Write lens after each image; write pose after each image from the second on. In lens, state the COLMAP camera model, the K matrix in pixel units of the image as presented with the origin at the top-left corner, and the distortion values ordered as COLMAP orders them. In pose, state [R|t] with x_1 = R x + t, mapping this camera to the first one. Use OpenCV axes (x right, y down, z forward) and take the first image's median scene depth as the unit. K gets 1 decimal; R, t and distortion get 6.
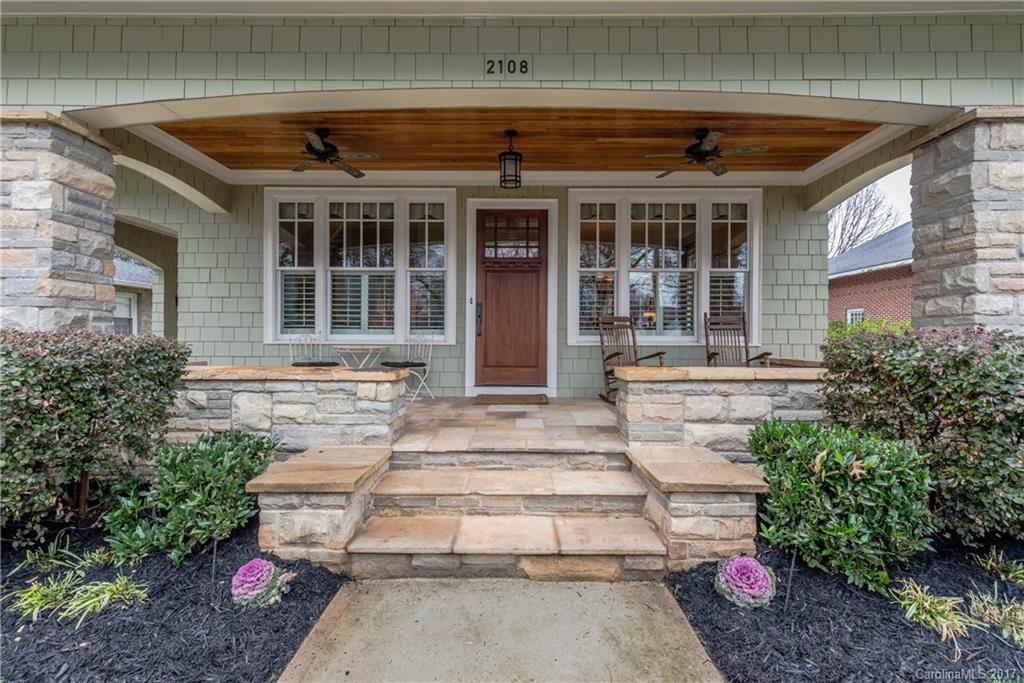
lens RADIAL K [[451.2, 0, 512.0], [0, 451.2, 341.5], [0, 0, 1]] dist [-0.001675, 0.000010]
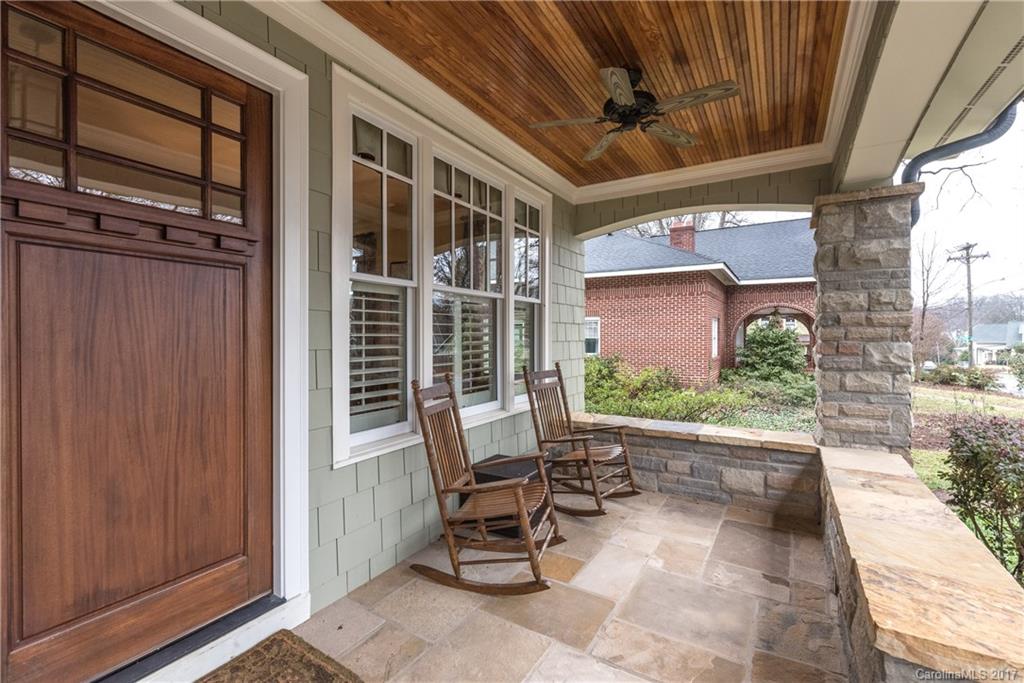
lens RADIAL K [[451.2, 0, 512.0], [0, 451.2, 341.5], [0, 0, 1]] dist [-0.001675, 0.000010]
pose [[0.508402, -0.015084, 0.860988, -0.231060], [0.008752, 0.999885, 0.012349, -0.184265], [-0.861075, 0.001257, 0.508476, 1.183427]]
